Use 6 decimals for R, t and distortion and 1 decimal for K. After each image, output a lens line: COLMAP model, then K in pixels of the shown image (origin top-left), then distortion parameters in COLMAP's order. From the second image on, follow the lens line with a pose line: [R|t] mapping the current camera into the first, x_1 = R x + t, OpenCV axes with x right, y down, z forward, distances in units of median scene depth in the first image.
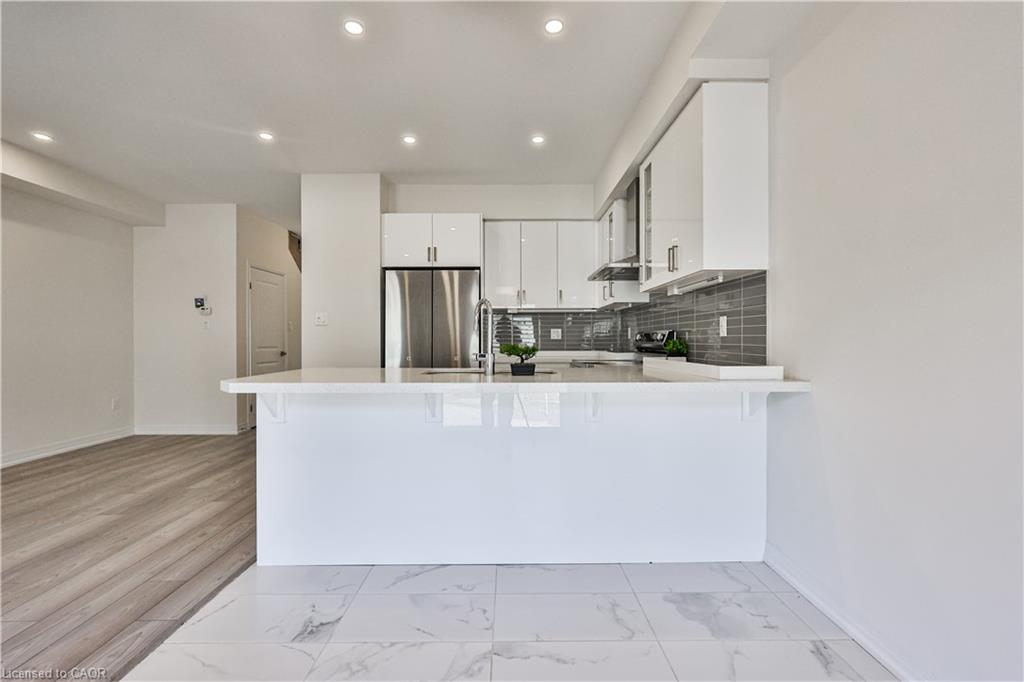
lens RADIAL K [[441.3, 0, 504.3], [0, 441.3, 338.5], [0, 0, 1]] dist [-0.000383, 0.000700]
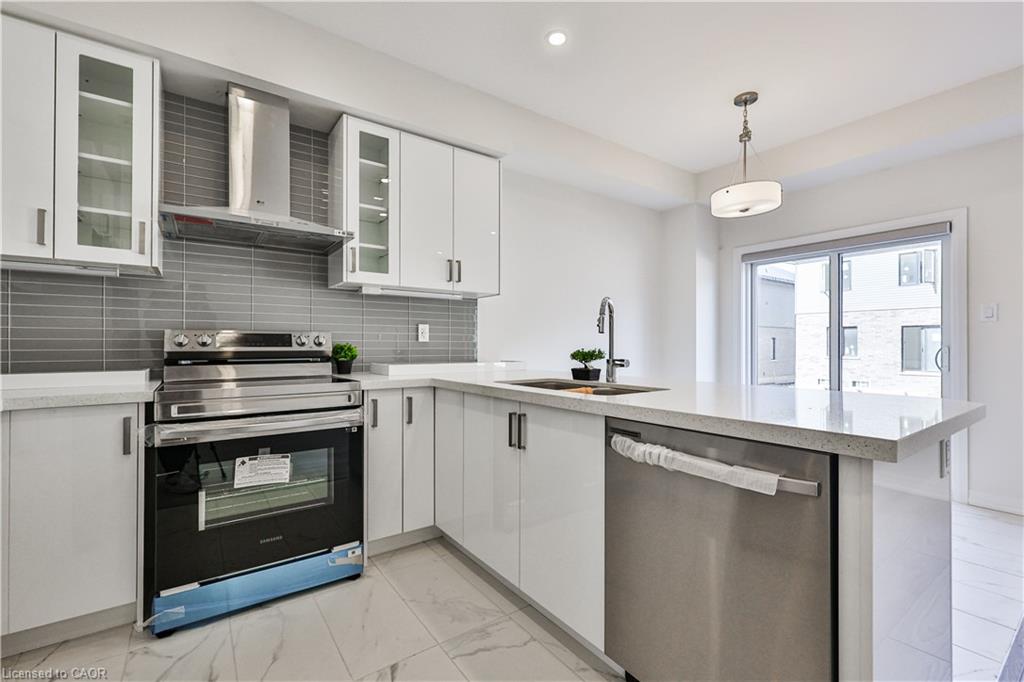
lens RADIAL K [[441.3, 0, 520.8], [0, 441.3, 341.1], [0, 0, 1]] dist [-0.000383, 0.000700]
pose [[-0.590150, 0.003001, 0.807288, -0.422182], [-0.007724, 0.999926, -0.009364, 0.001839], [-0.807256, -0.011762, -0.590084, 1.060175]]
